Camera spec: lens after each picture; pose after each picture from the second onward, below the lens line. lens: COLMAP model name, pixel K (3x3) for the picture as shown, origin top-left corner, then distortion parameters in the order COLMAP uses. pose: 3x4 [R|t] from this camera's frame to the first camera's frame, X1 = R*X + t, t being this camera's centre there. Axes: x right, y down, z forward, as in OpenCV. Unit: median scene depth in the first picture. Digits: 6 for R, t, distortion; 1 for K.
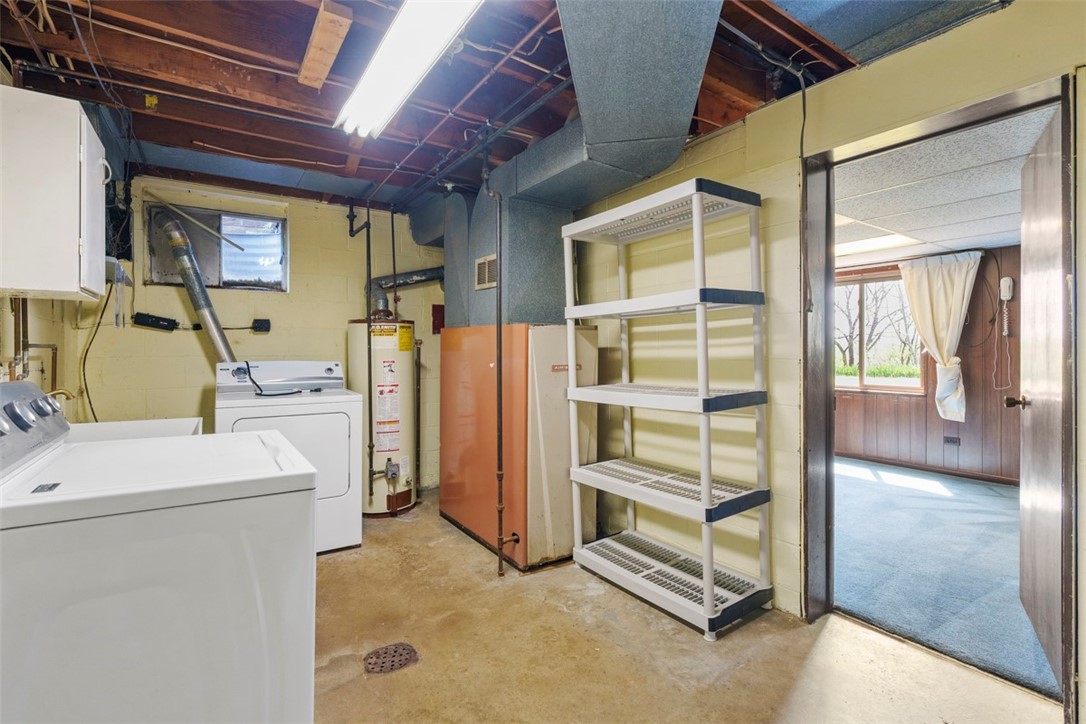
lens RADIAL K [[494.7, 0, 543.6], [0, 494.7, 354.2], [0, 0, 1]] dist [-0.000079, 0.000313]
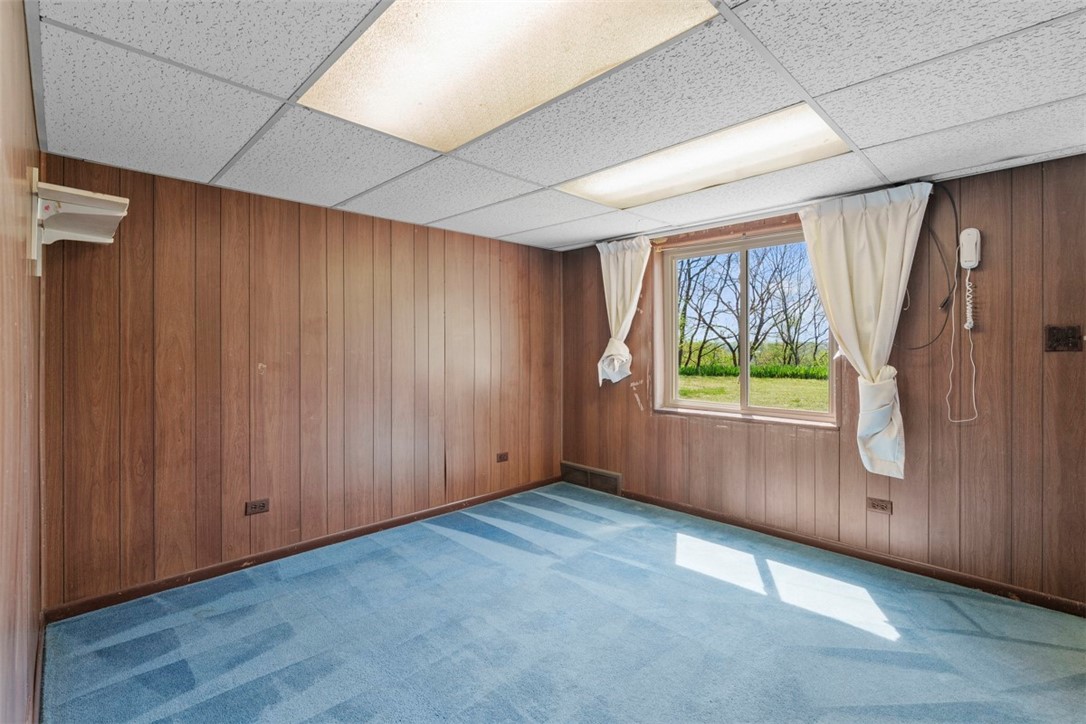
lens RADIAL K [[494.7, 0, 542.4], [0, 494.7, 357.6], [0, 0, 1]] dist [-0.000079, 0.000313]
pose [[0.984839, -0.003715, 0.173431, 0.324827], [0.002335, 0.999964, 0.008161, -0.010073], [-0.173455, -0.007633, 0.984812, 0.489728]]
